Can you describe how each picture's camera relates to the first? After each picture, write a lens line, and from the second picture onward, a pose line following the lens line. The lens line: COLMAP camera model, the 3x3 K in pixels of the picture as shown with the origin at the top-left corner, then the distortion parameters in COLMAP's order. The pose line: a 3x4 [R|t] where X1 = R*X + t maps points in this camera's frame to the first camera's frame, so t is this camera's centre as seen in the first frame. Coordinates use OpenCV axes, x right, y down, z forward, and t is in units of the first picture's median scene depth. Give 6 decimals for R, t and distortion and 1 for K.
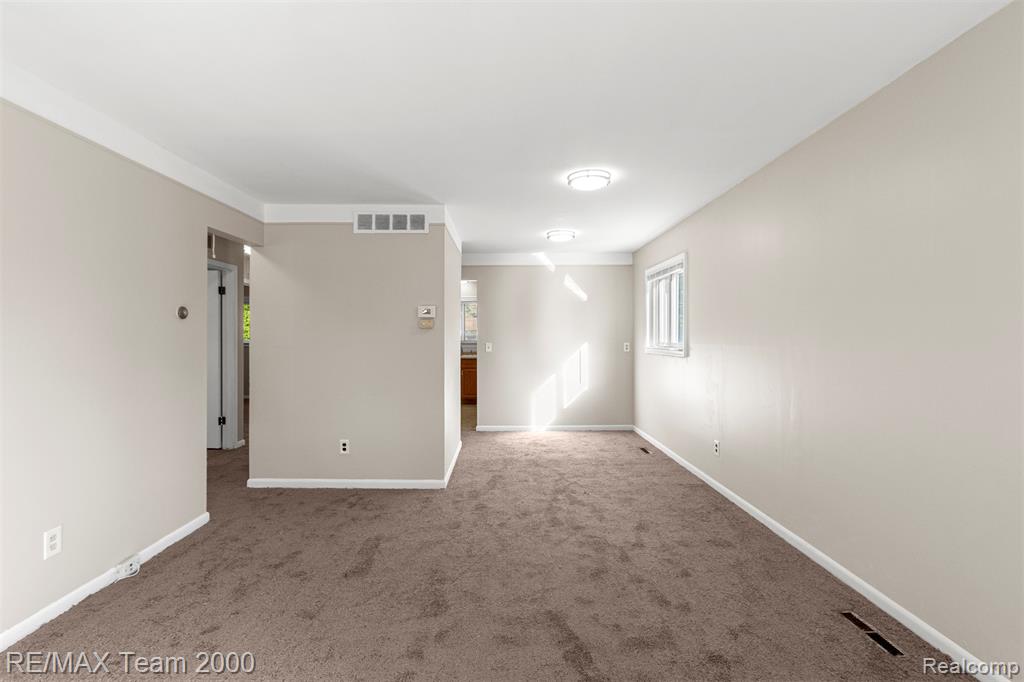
lens RADIAL K [[476.8, 0, 502.2], [0, 476.8, 332.8], [0, 0, 1]] dist [-0.000194, -0.000578]
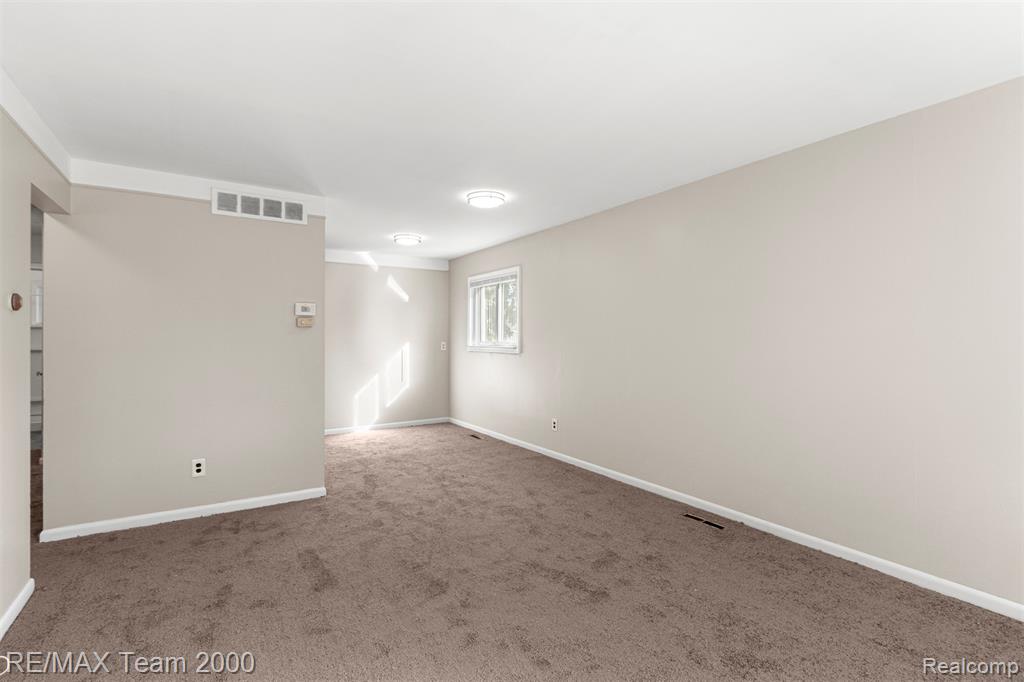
lens RADIAL K [[476.3, 0, 508.8], [0, 476.3, 335.3], [0, 0, 1]] dist [0.000715, 0.000433]
pose [[0.842383, 0.003477, 0.538867, -0.322521], [-0.006322, 0.999974, 0.003430, 0.000691], [-0.538842, -0.006296, 0.842384, 0.003263]]
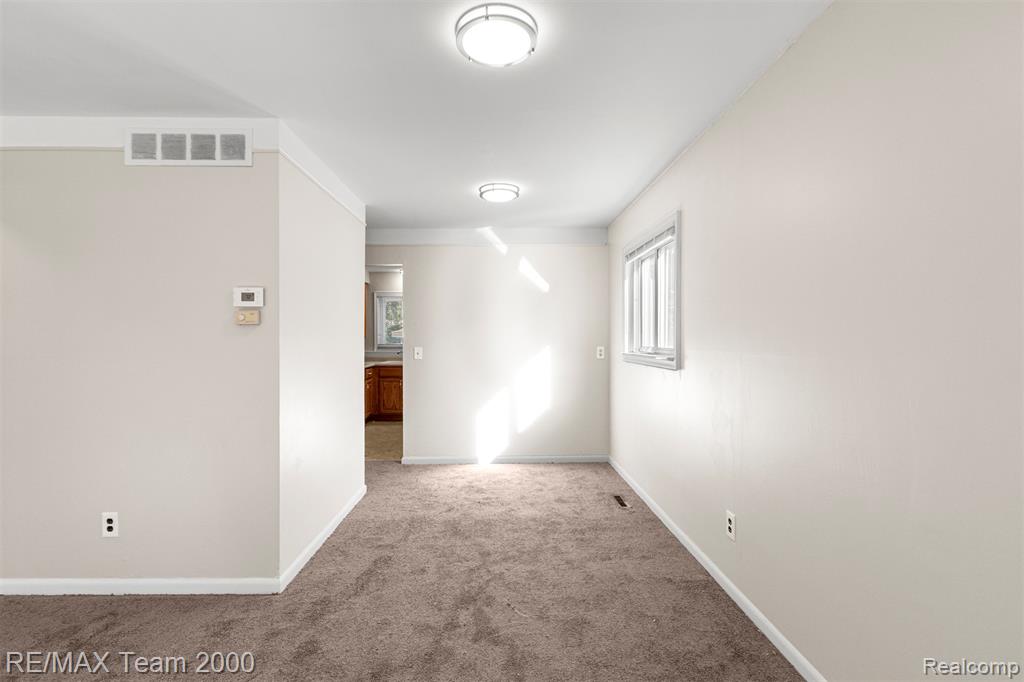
lens RADIAL K [[474.0, 0, 504.0], [0, 474.0, 338.7], [0, 0, 1]] dist [0.000954, 0.000297]
pose [[0.999822, -0.001115, 0.018840, 0.149694], [0.000969, 0.999970, 0.007747, 0.003035], [-0.018848, -0.007728, 0.999792, 0.398352]]
